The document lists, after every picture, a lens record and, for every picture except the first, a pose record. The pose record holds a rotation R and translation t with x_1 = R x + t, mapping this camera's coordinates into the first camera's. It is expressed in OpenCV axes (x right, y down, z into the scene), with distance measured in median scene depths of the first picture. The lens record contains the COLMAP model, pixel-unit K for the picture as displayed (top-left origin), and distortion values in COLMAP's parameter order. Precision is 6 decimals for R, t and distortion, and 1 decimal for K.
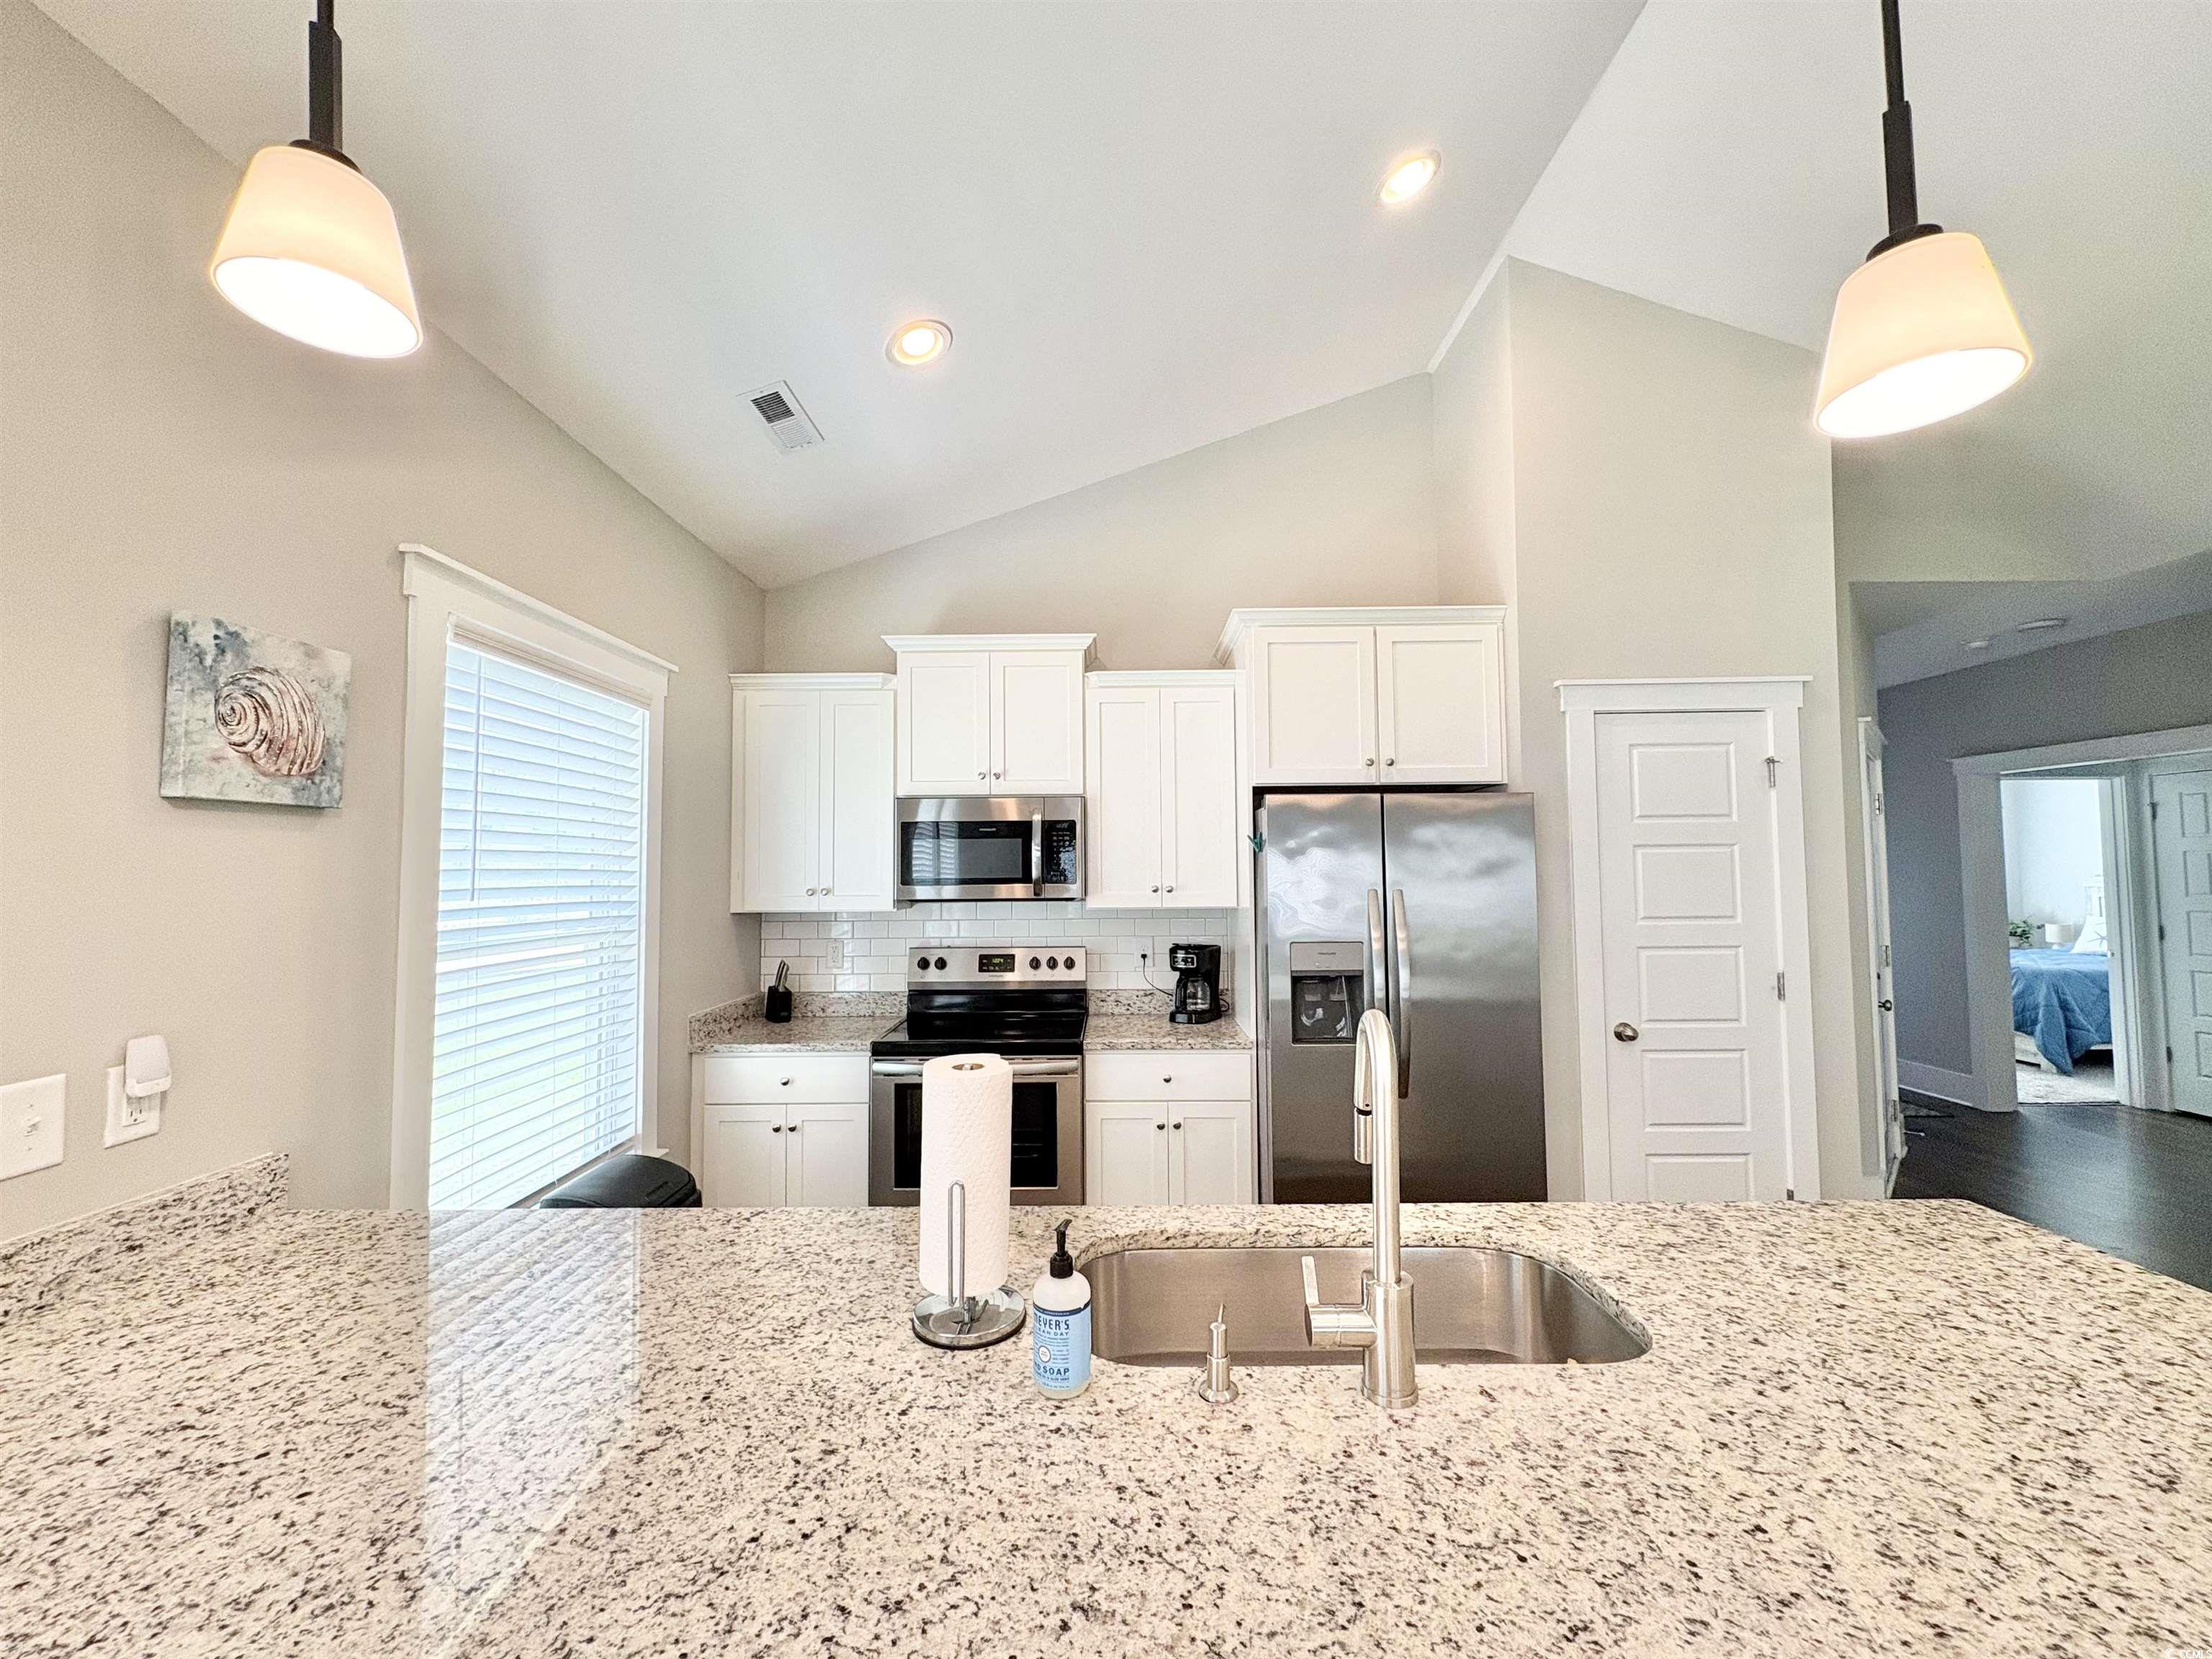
lens RADIAL K [[874.1, 0, 1106.0], [0, 874.1, 829.5], [0, 0, 1]] dist [-0.000673, 0.000046]
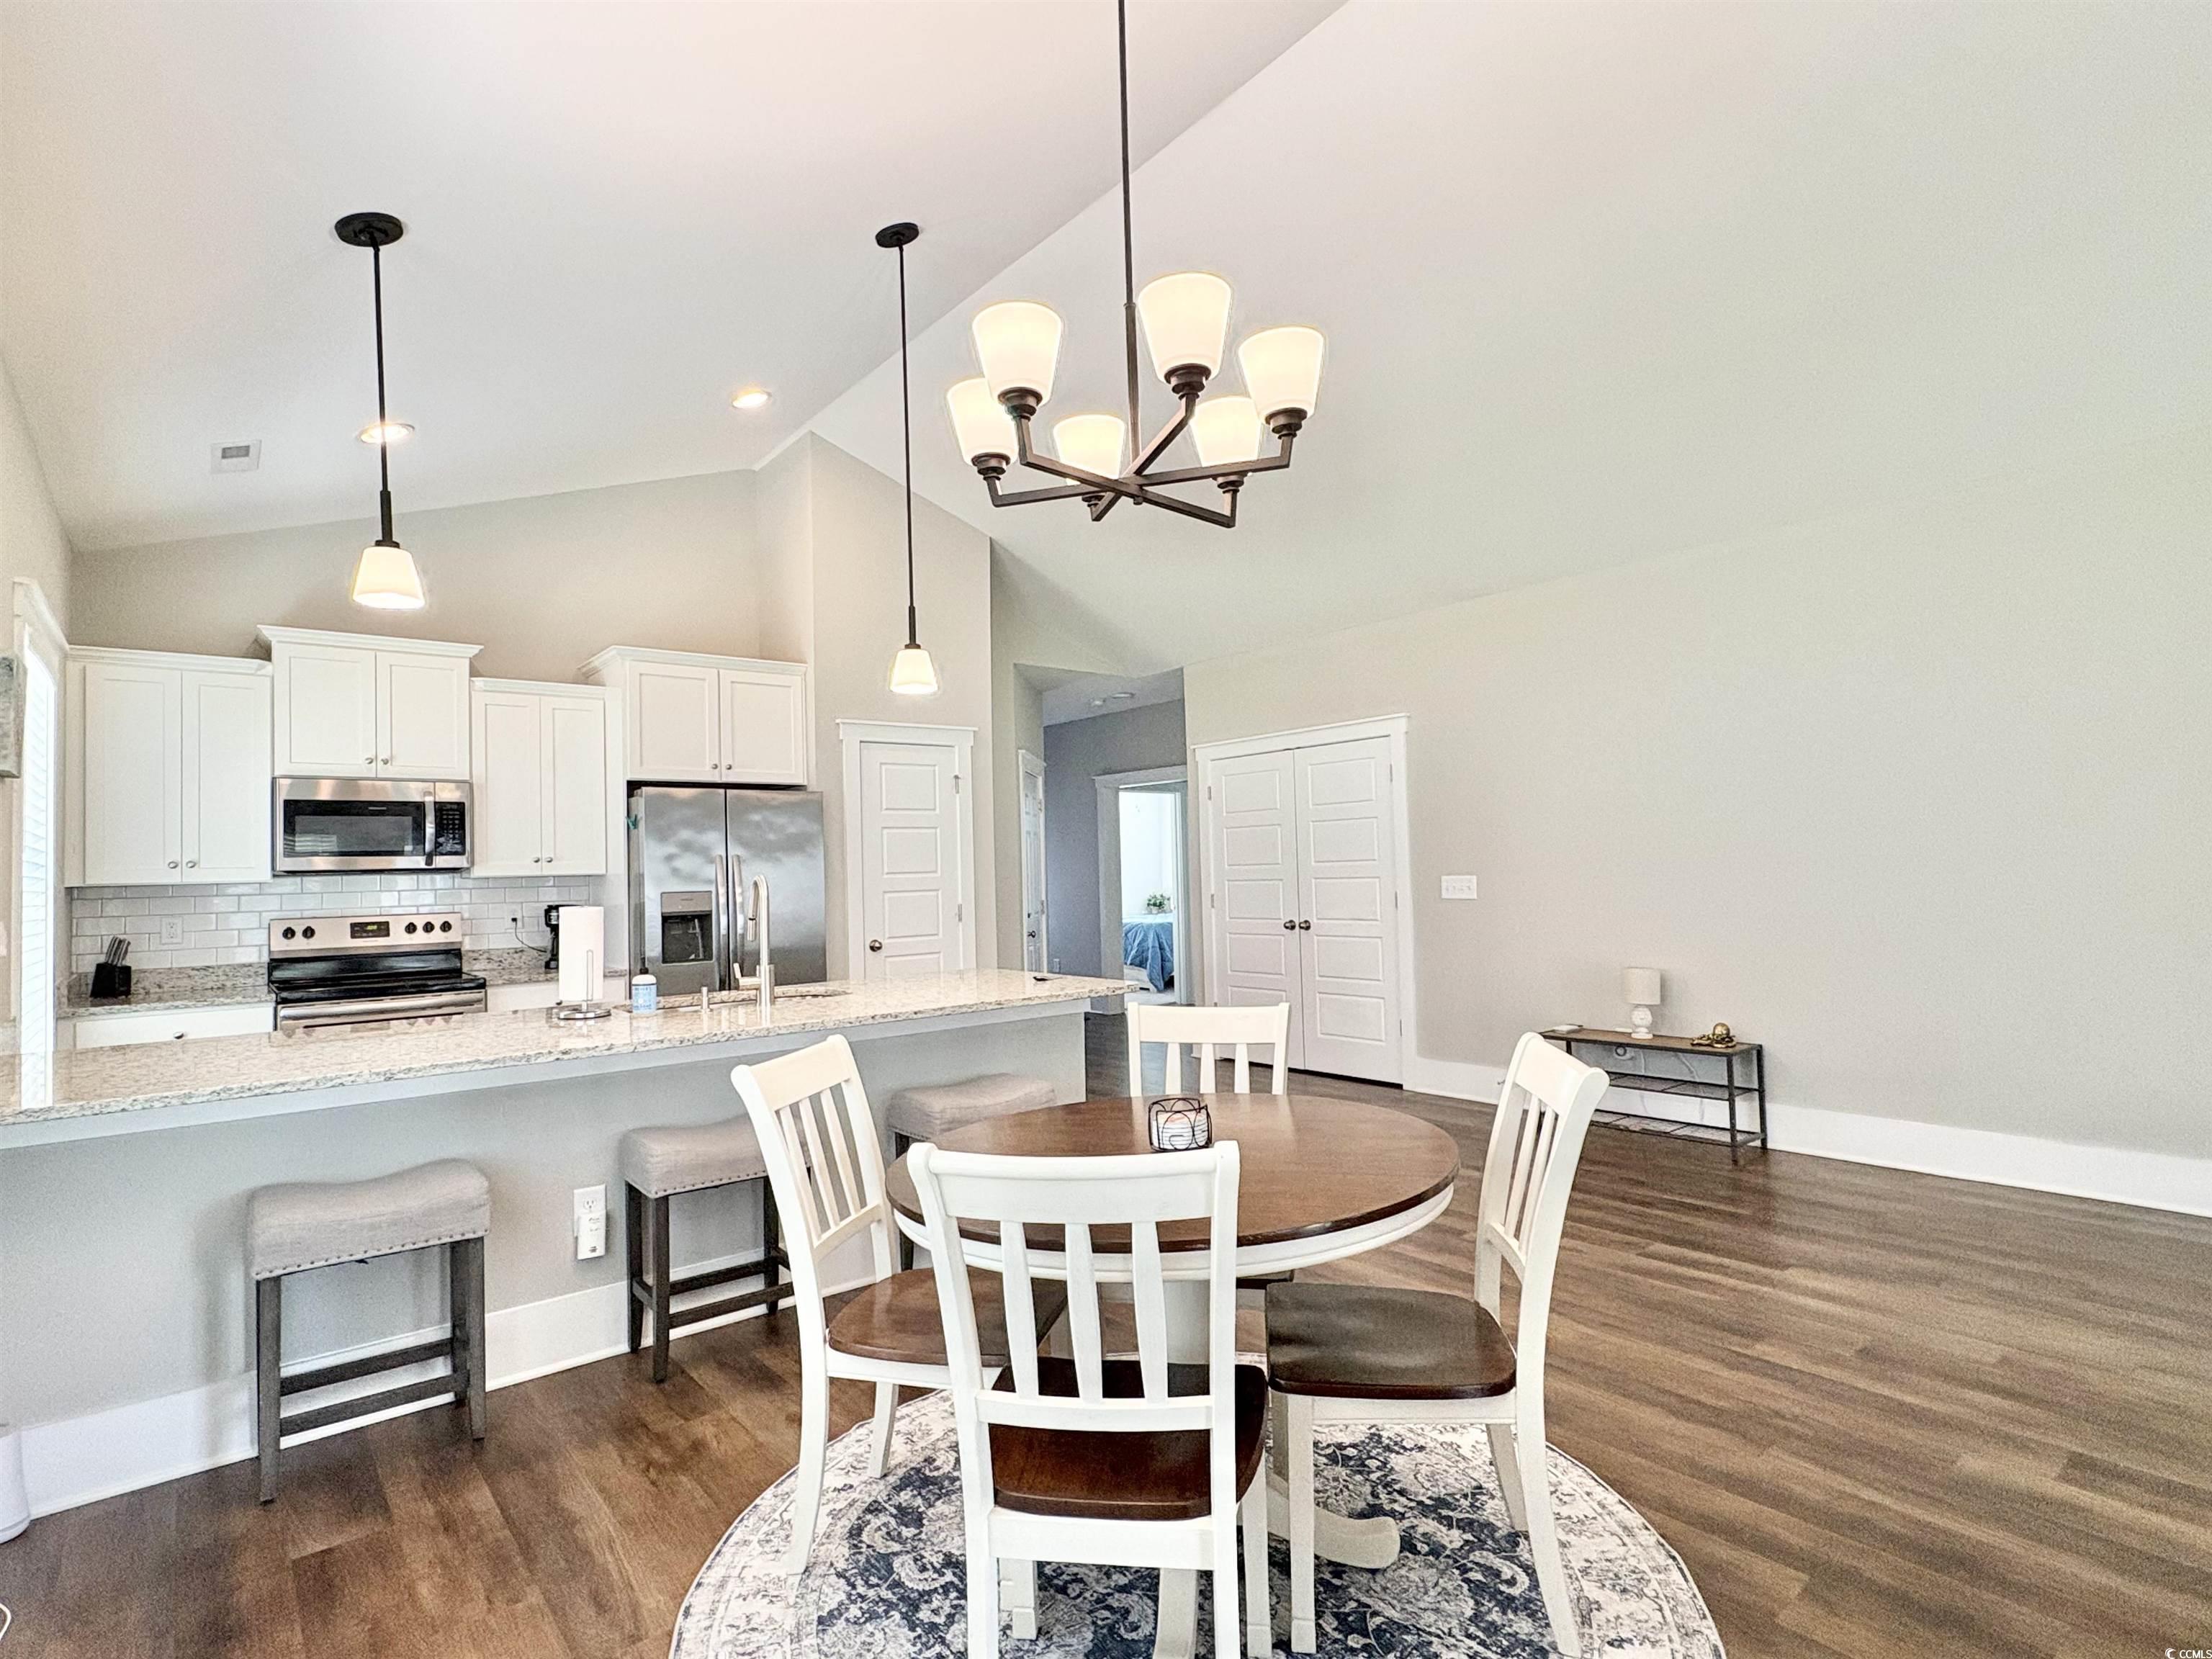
lens RADIAL K [[1127.1, 0, 1106.0], [0, 1127.1, 829.5], [0, 0, 1]] dist [-0.001588, -0.000597]
pose [[0.770277, 0.010863, 0.637617, -0.338578], [-0.011511, 0.999929, -0.003130, 0.021133], [-0.637605, -0.004929, 0.770347, -0.734998]]
